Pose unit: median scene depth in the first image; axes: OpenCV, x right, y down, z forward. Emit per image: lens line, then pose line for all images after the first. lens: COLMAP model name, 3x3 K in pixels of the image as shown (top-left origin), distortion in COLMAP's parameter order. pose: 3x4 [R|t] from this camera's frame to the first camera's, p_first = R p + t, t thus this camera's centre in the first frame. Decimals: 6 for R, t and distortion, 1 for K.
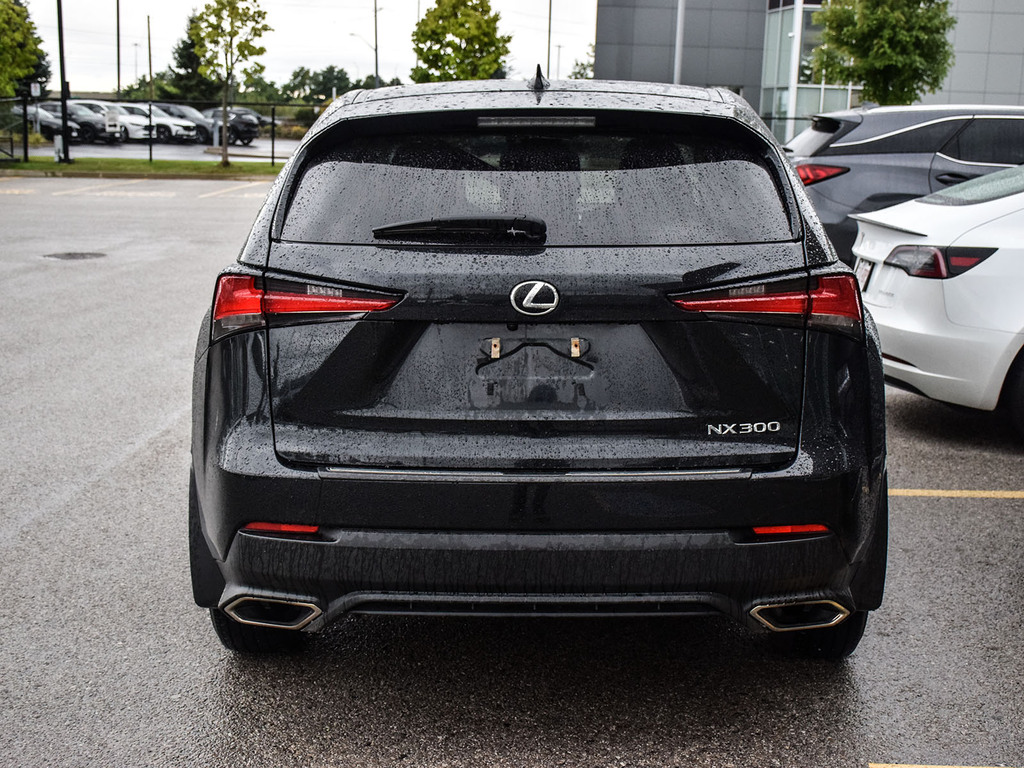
lens RADIAL K [[1395.6, 0, 511.5], [0, 1395.6, 384.4], [0, 0, 1]] dist [-0.017606, 0.000000]
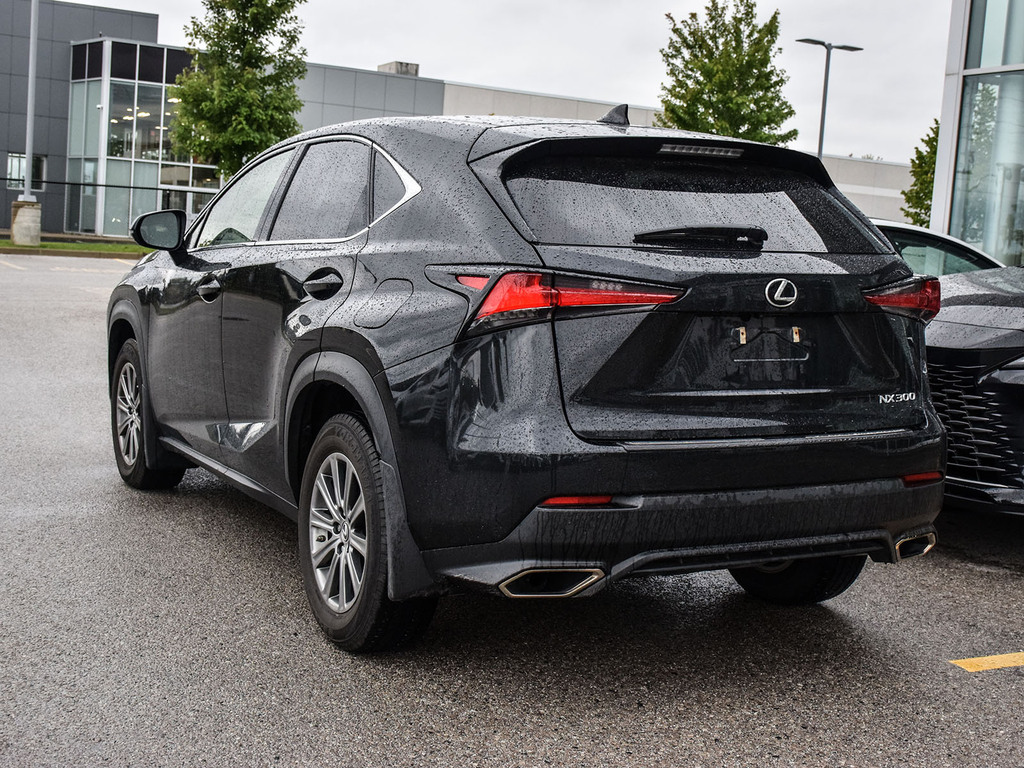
lens RADIAL K [[1395.6, 0, 509.9], [0, 1395.6, 383.9], [0, 0, 1]] dist [-0.017606, 0.000000]
pose [[0.877948, -0.020981, 0.478296, -0.744884], [0.046613, 0.998039, -0.041781, 0.054887], [-0.476481, 0.058977, 0.877204, 0.053102]]
